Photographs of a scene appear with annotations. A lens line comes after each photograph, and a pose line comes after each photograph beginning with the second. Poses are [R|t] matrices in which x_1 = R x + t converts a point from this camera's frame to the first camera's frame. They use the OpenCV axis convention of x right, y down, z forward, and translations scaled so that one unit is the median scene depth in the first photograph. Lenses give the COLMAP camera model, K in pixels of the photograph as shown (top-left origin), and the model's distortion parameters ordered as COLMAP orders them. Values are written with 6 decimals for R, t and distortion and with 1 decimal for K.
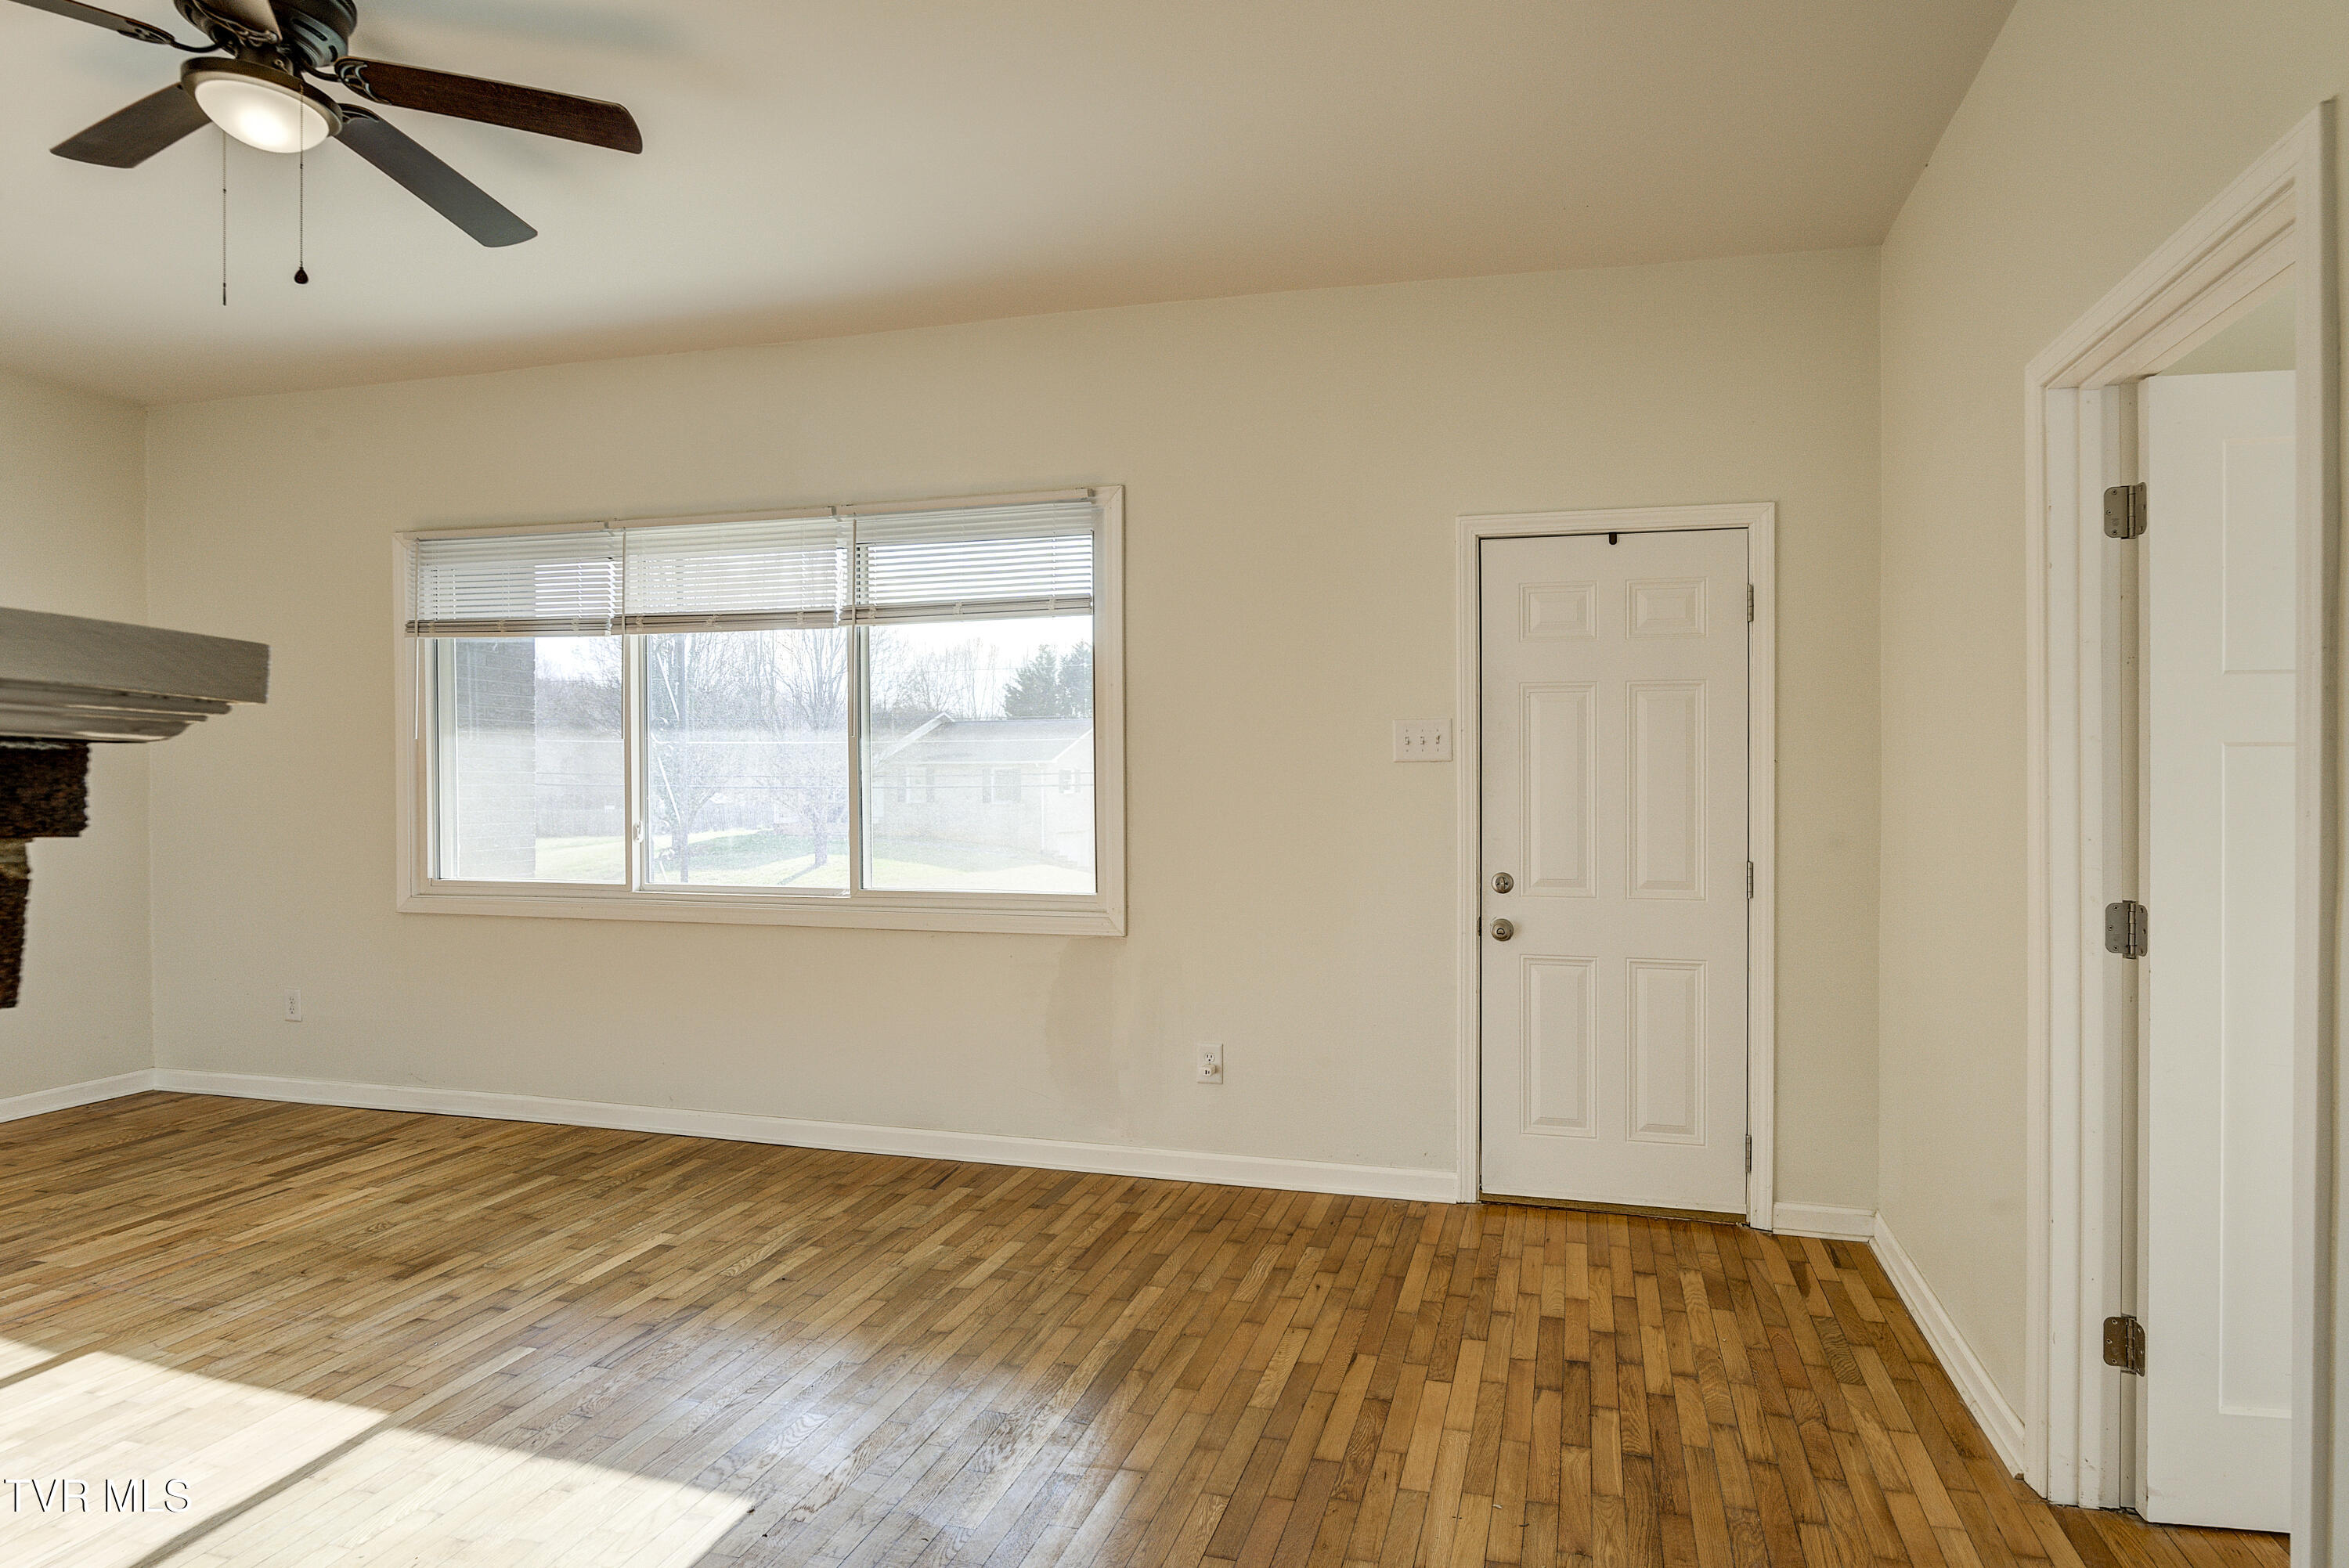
lens RADIAL K [[1332.7, 0, 1207.4], [0, 1332.7, 780.7], [0, 0, 1]] dist [-0.012464, -0.000184]
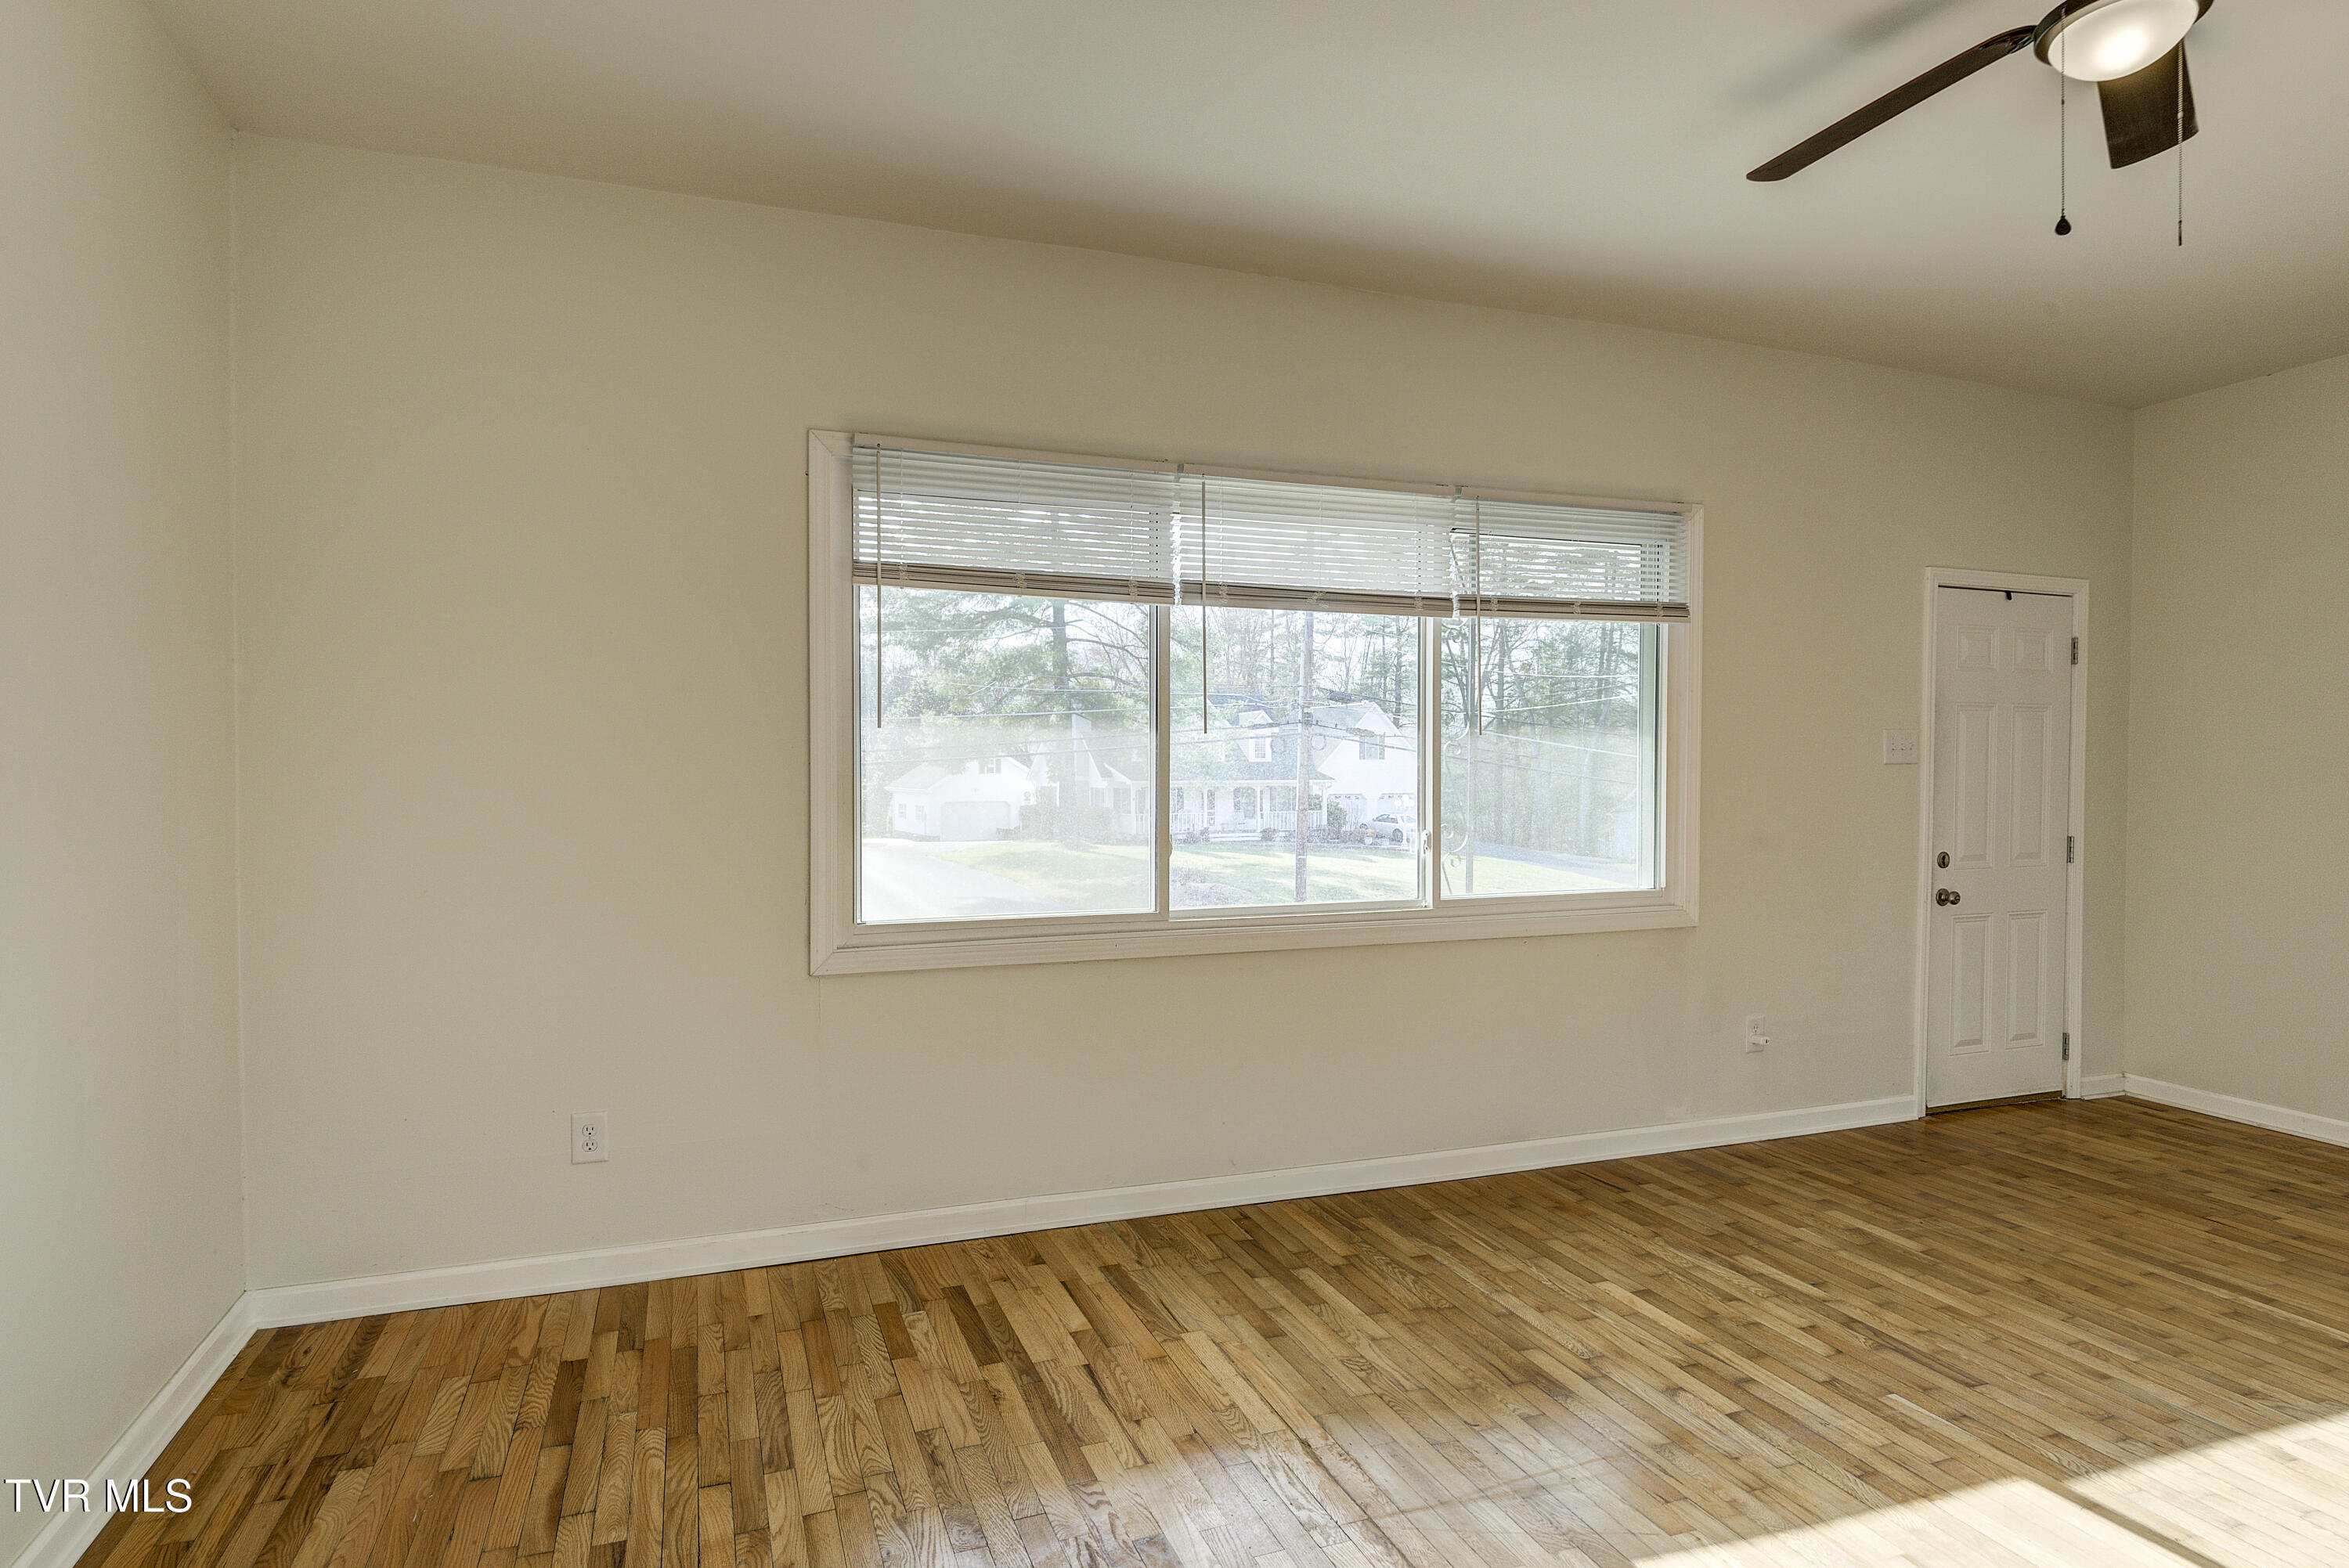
lens RADIAL K [[1332.7, 0, 1207.4], [0, 1332.7, 780.7], [0, 0, 1]] dist [-0.012464, -0.000184]
pose [[0.804287, -0.007607, 0.594193, -1.101705], [0.001566, 0.999942, 0.010681, -0.013195], [-0.594239, -0.007660, 0.804252, 0.406119]]
